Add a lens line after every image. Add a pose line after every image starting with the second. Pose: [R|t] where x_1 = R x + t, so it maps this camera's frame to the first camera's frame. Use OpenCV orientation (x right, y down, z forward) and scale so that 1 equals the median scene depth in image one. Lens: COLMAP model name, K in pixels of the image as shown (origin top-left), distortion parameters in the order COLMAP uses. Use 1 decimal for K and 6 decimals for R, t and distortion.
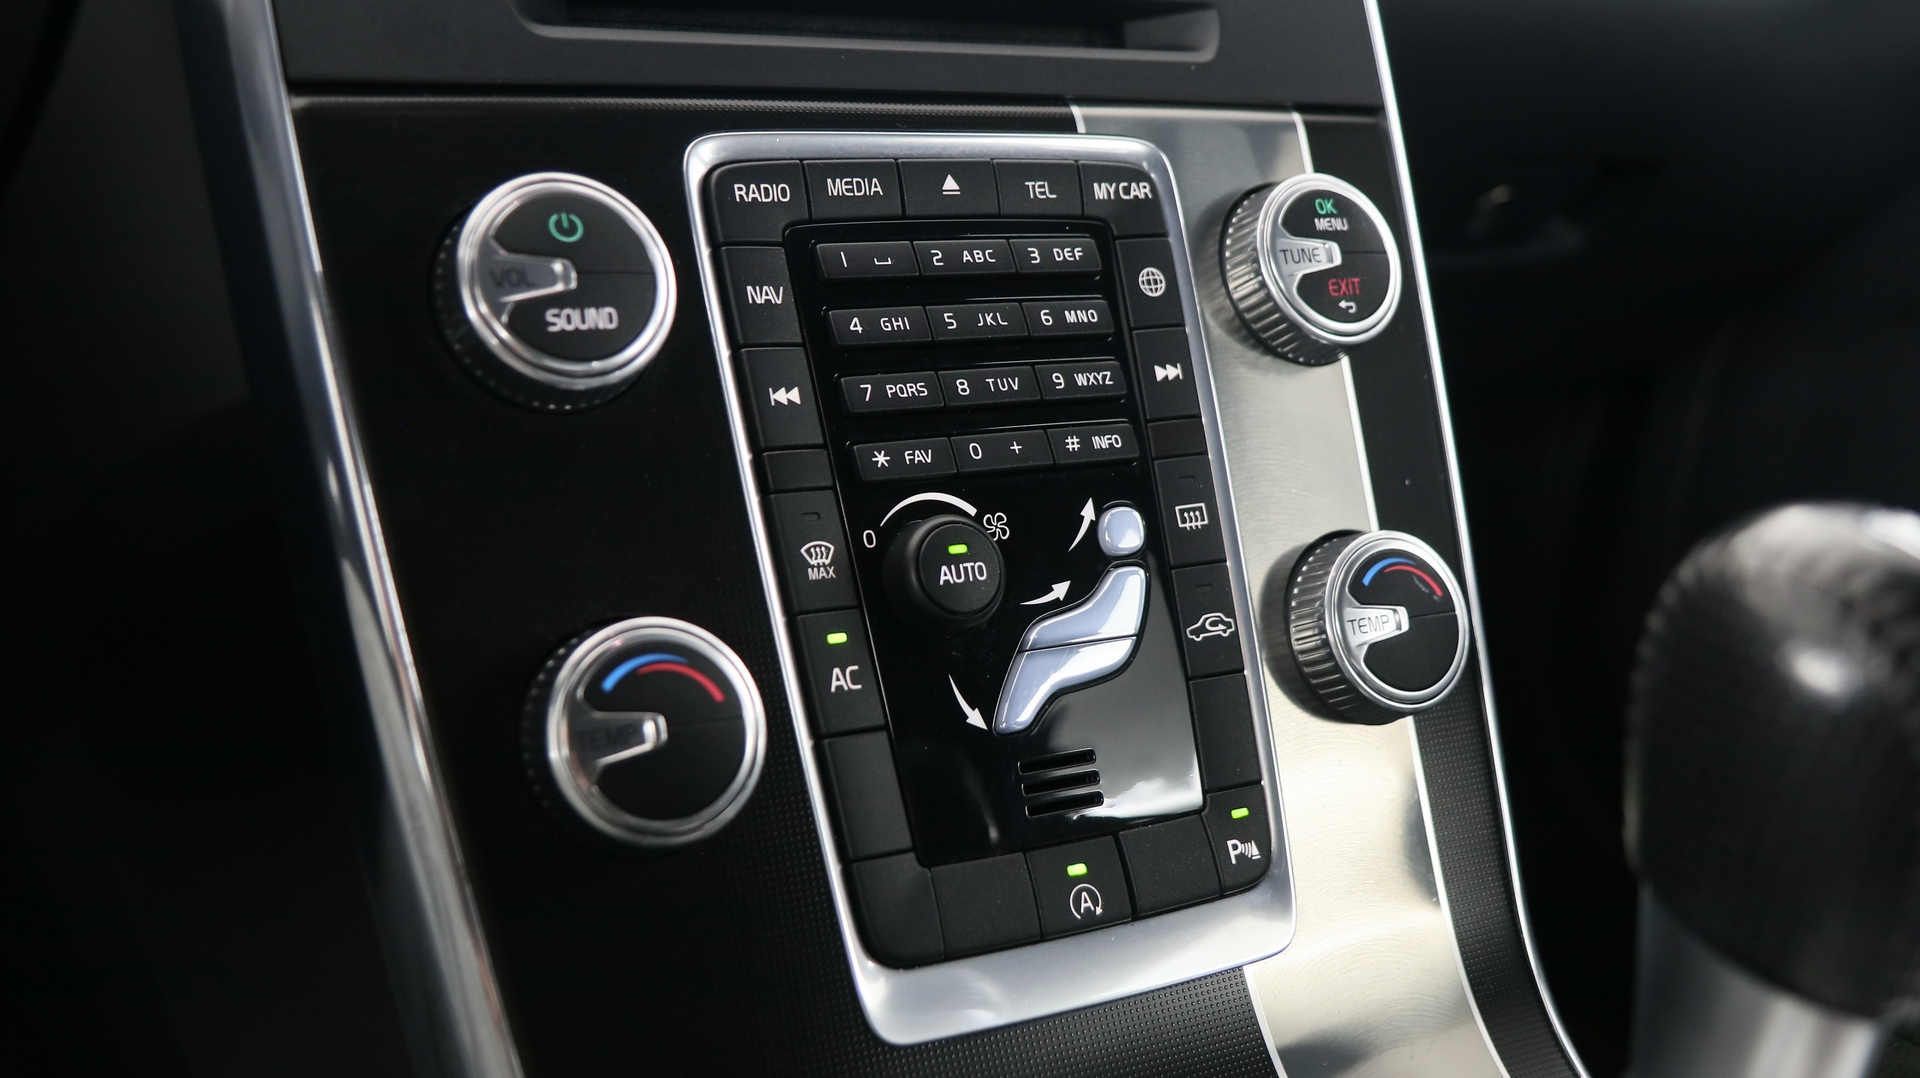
lens RADIAL K [[1955.3, 0, 960.0], [0, 1955.3, 539.0], [0, 0, 1]] dist [-0.000496, 0.002029]
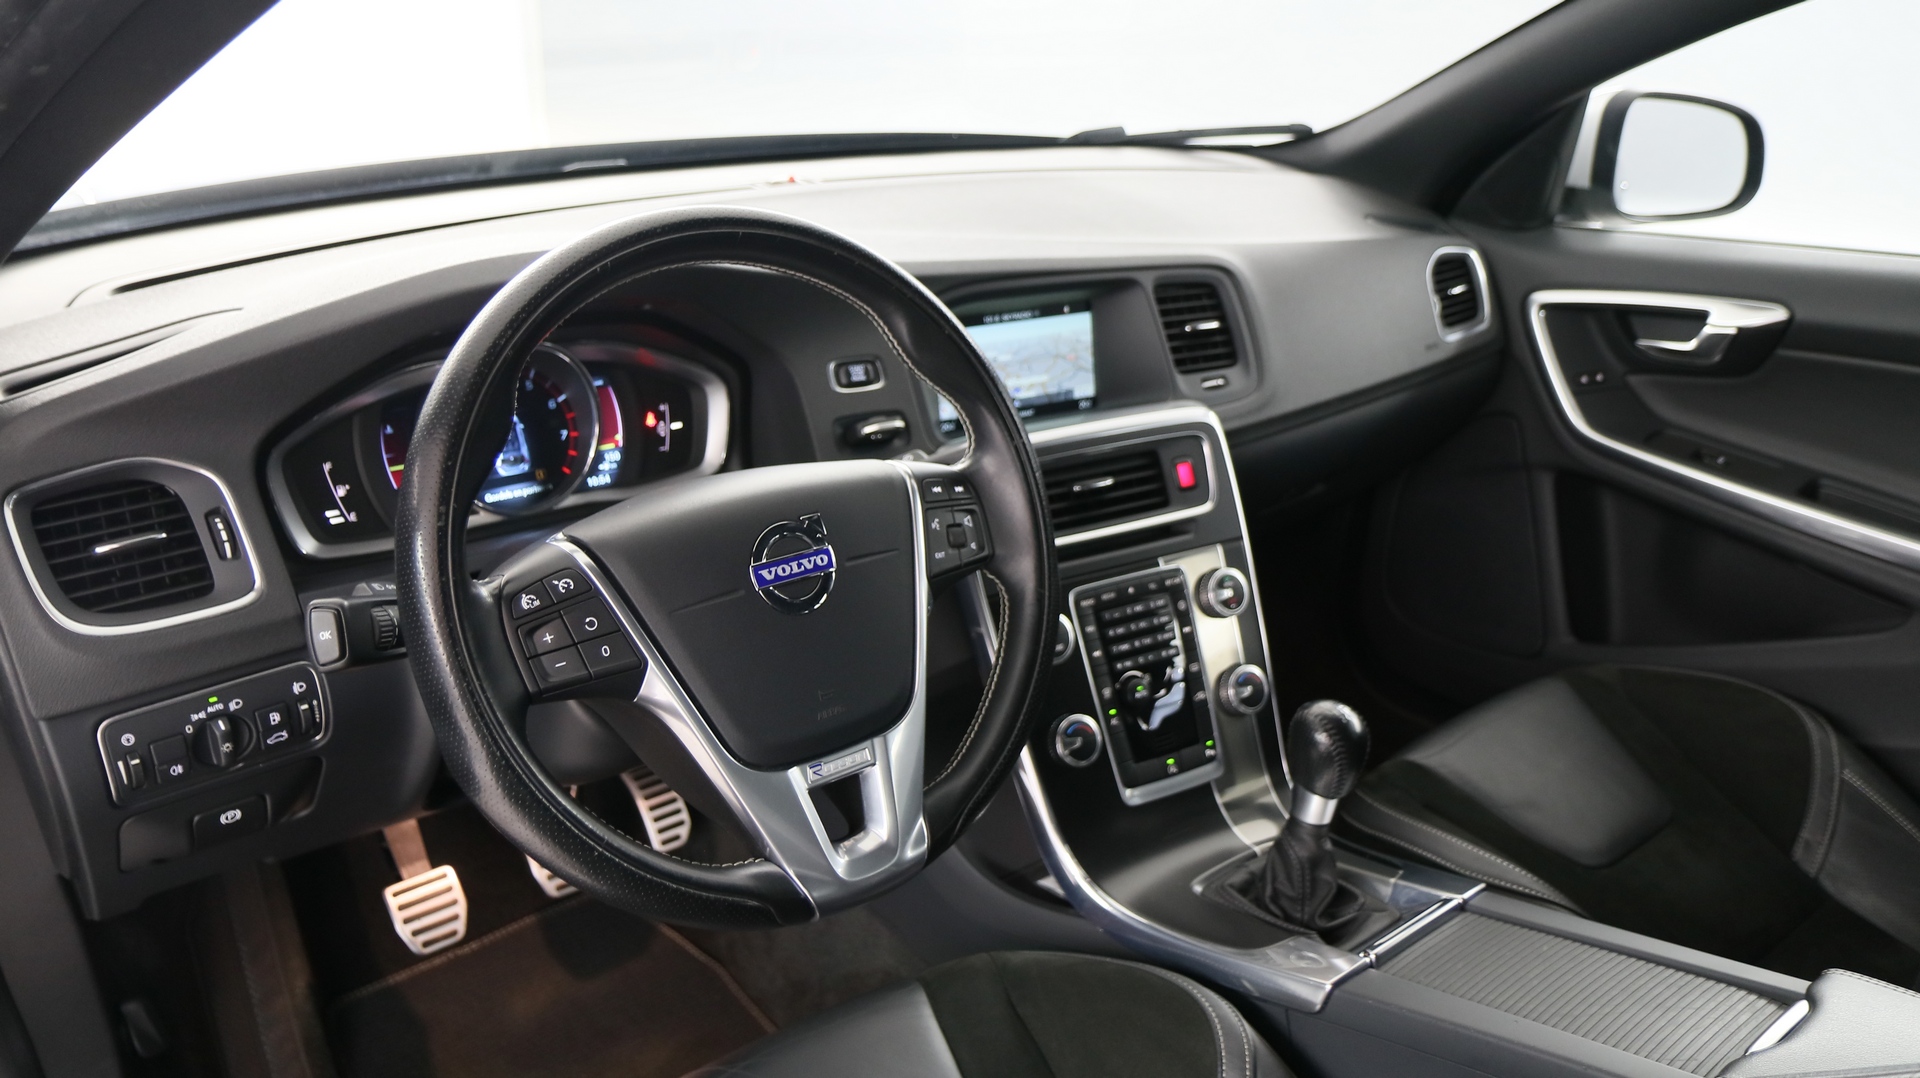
lens RADIAL K [[1437.8, 0, 962.3], [0, 1437.8, 544.8], [0, 0, 1]] dist [-0.025410, 0.001074]
pose [[0.998967, -0.044064, -0.011137, -0.317630], [0.045007, 0.993188, 0.107478, -0.617432], [0.006325, -0.107868, 0.994145, -1.922056]]
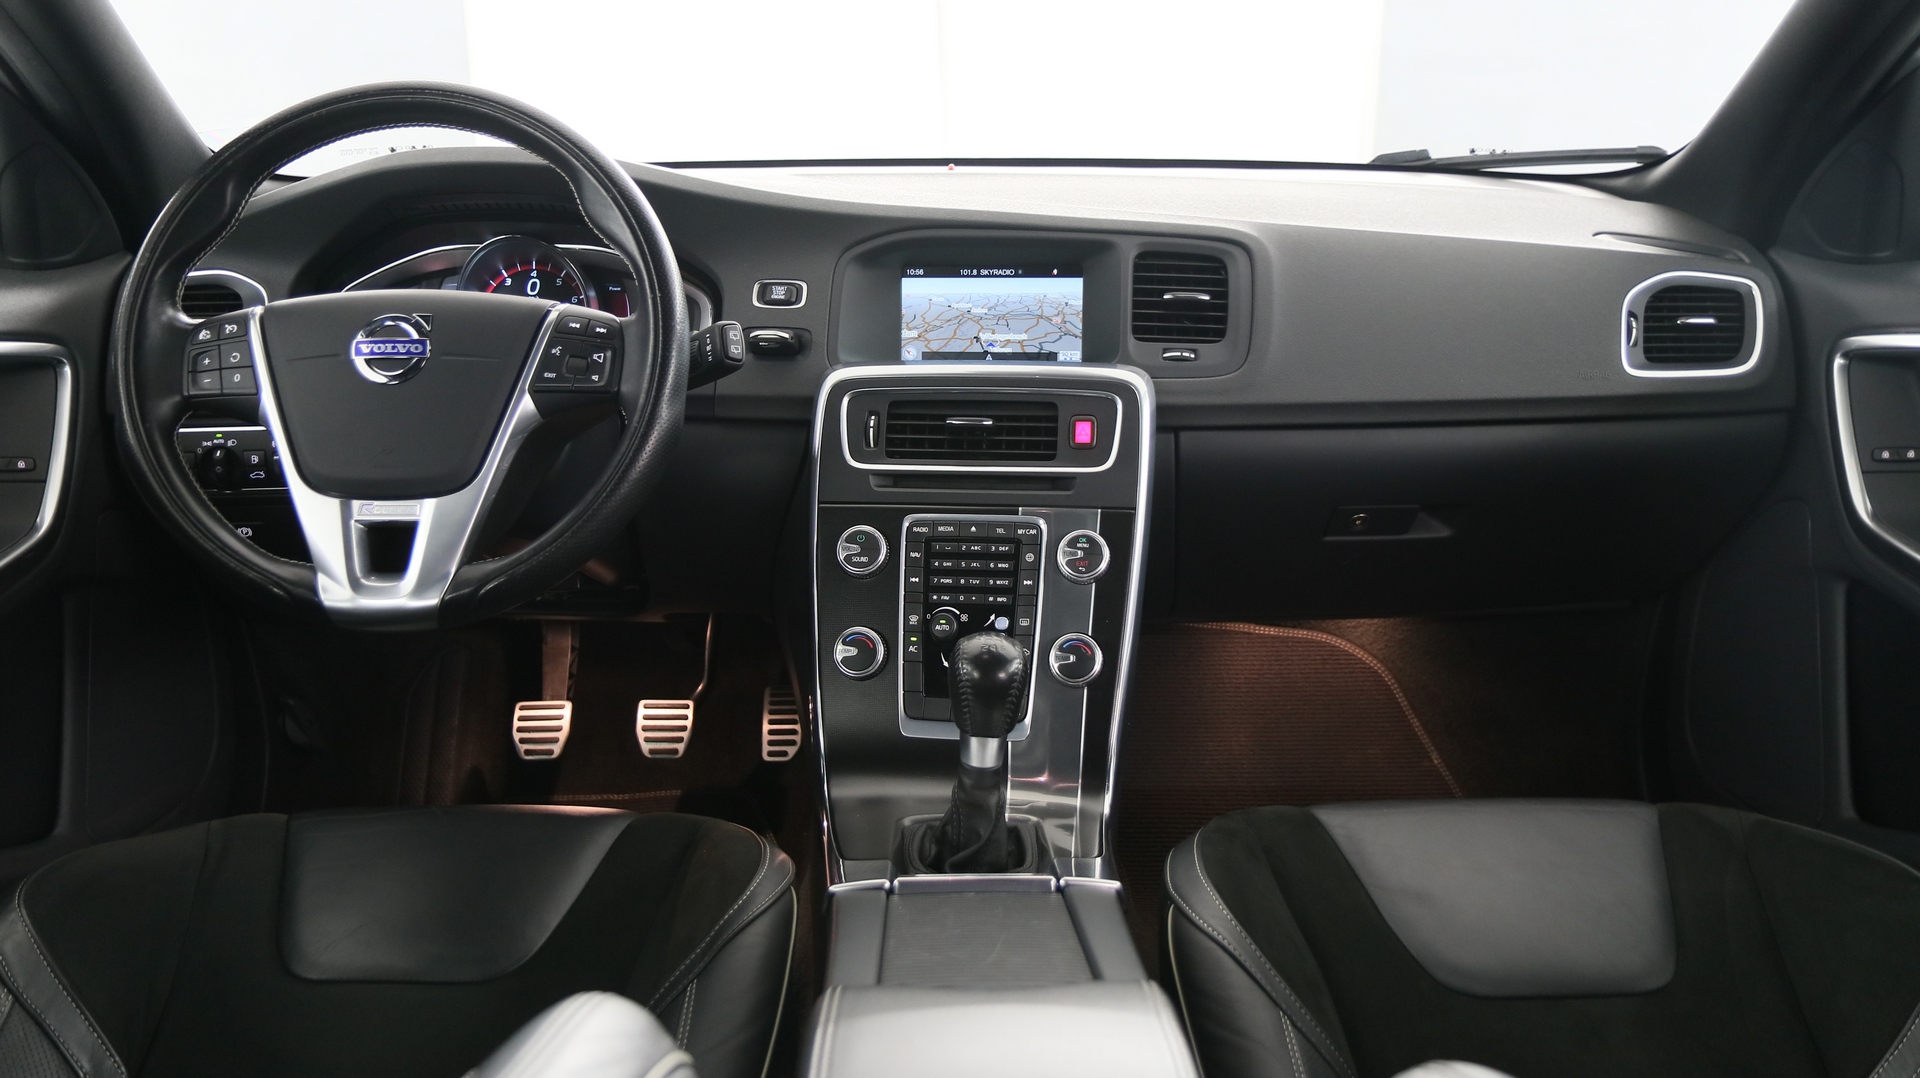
lens RADIAL K [[1477.6, 0, 957.0], [0, 1477.6, 543.3], [0, 0, 1]] dist [-0.015554, 0.003656]
pose [[0.787219, 0.096899, -0.609013, 1.818082], [-0.114431, 0.993379, 0.010140, -0.185276], [0.605963, 0.061707, 0.793096, -1.386426]]
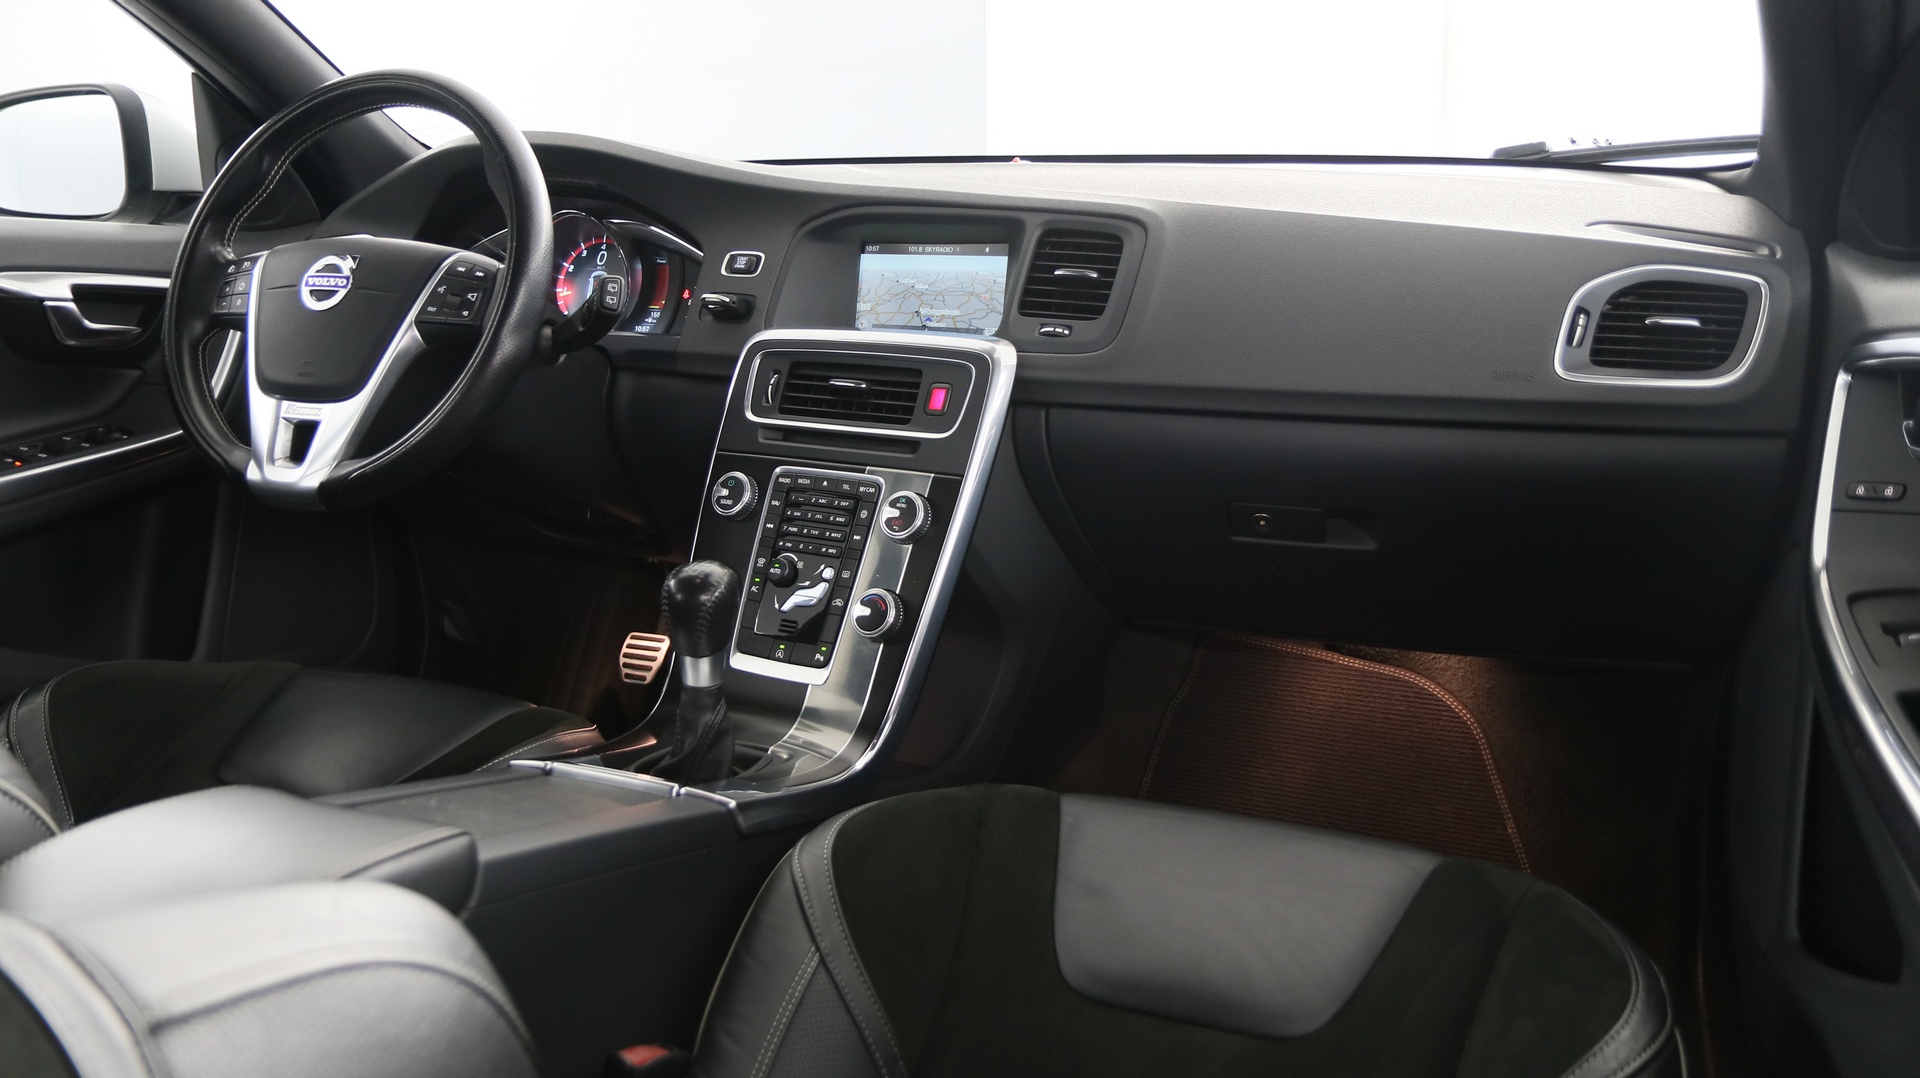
lens RADIAL K [[1477.6, 0, 957.0], [0, 1477.6, 543.3], [0, 0, 1]] dist [-0.015554, 0.003656]
pose [[0.470970, 0.141750, -0.870686, 2.923428], [-0.211402, 0.976381, 0.044606, -0.263399], [0.856444, 0.163057, 0.489812, -0.259701]]
